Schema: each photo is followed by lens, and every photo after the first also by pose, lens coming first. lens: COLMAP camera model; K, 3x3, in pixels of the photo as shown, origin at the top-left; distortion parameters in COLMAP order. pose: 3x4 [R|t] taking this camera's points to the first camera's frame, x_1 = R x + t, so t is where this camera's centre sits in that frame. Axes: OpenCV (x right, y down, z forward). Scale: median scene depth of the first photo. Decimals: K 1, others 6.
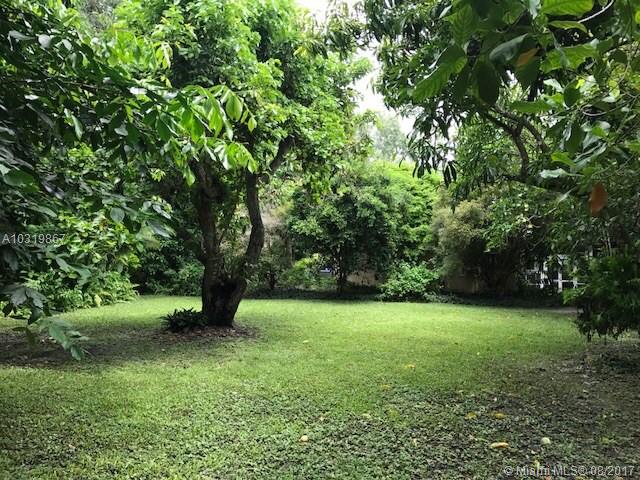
lens RADIAL K [[519.6, 0, 319.7], [0, 519.6, 240.6], [0, 0, 1]] dist [-0.017085, 0.007445]
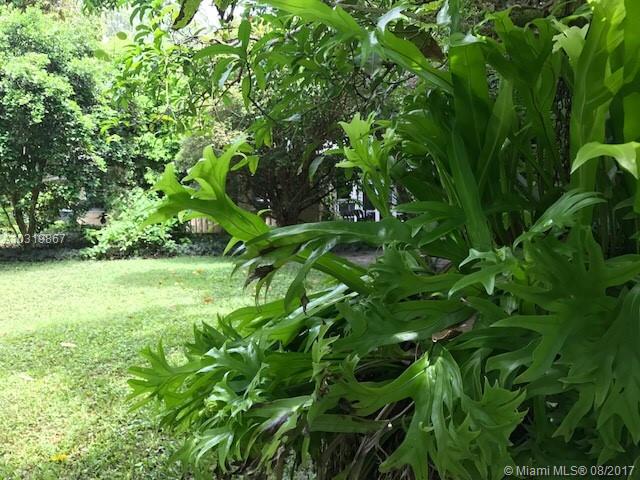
lens RADIAL K [[519.6, 0, 320.3], [0, 519.6, 239.7], [0, 0, 1]] dist [-0.017085, 0.007445]
pose [[0.957370, -0.062277, 0.282073, 0.203601], [0.028295, 0.992005, 0.122983, 0.029238], [-0.287477, -0.109759, 0.951478, 0.374064]]
